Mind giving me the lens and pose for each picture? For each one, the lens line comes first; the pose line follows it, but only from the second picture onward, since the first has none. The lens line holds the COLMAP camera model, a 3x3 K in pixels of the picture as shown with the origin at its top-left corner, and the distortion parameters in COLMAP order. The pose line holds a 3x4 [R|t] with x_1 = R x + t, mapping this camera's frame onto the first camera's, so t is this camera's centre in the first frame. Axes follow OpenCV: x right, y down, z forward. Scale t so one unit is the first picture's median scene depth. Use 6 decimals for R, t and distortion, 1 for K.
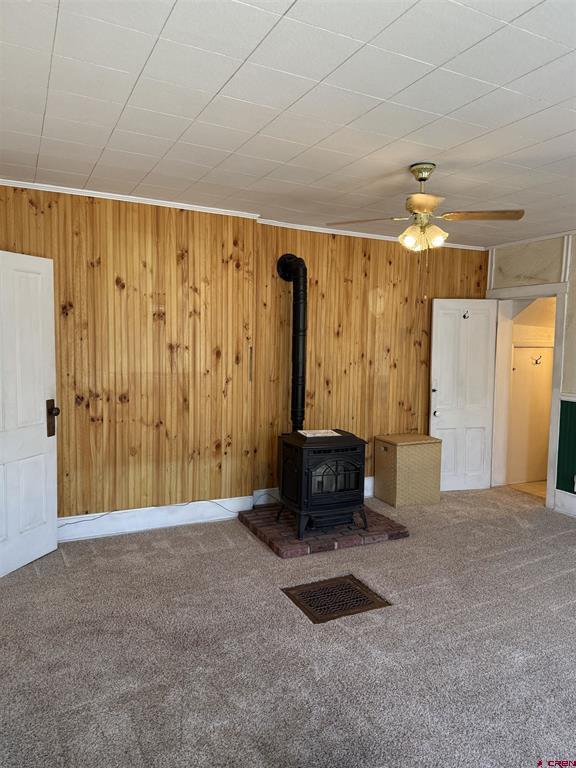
lens RADIAL K [[536.4, 0, 288.0], [0, 536.4, 384.0], [0, 0, 1]] dist [0.049463, -0.055404]
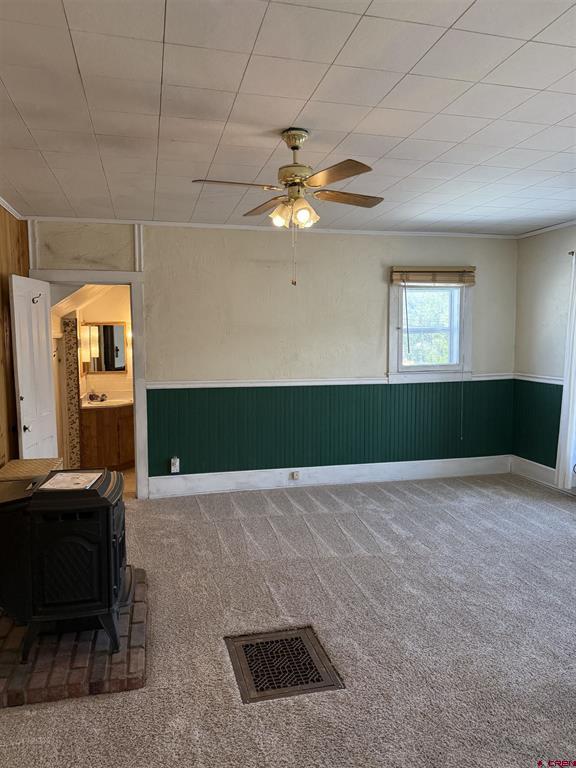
lens RADIAL K [[536.4, 0, 288.0], [0, 536.4, 384.0], [0, 0, 1]] dist [0.049463, -0.055404]
pose [[0.217320, -0.106406, 0.970283, -0.419926], [0.092439, 0.991816, 0.088064, -0.044883], [-0.971714, 0.070554, 0.225377, 0.529457]]
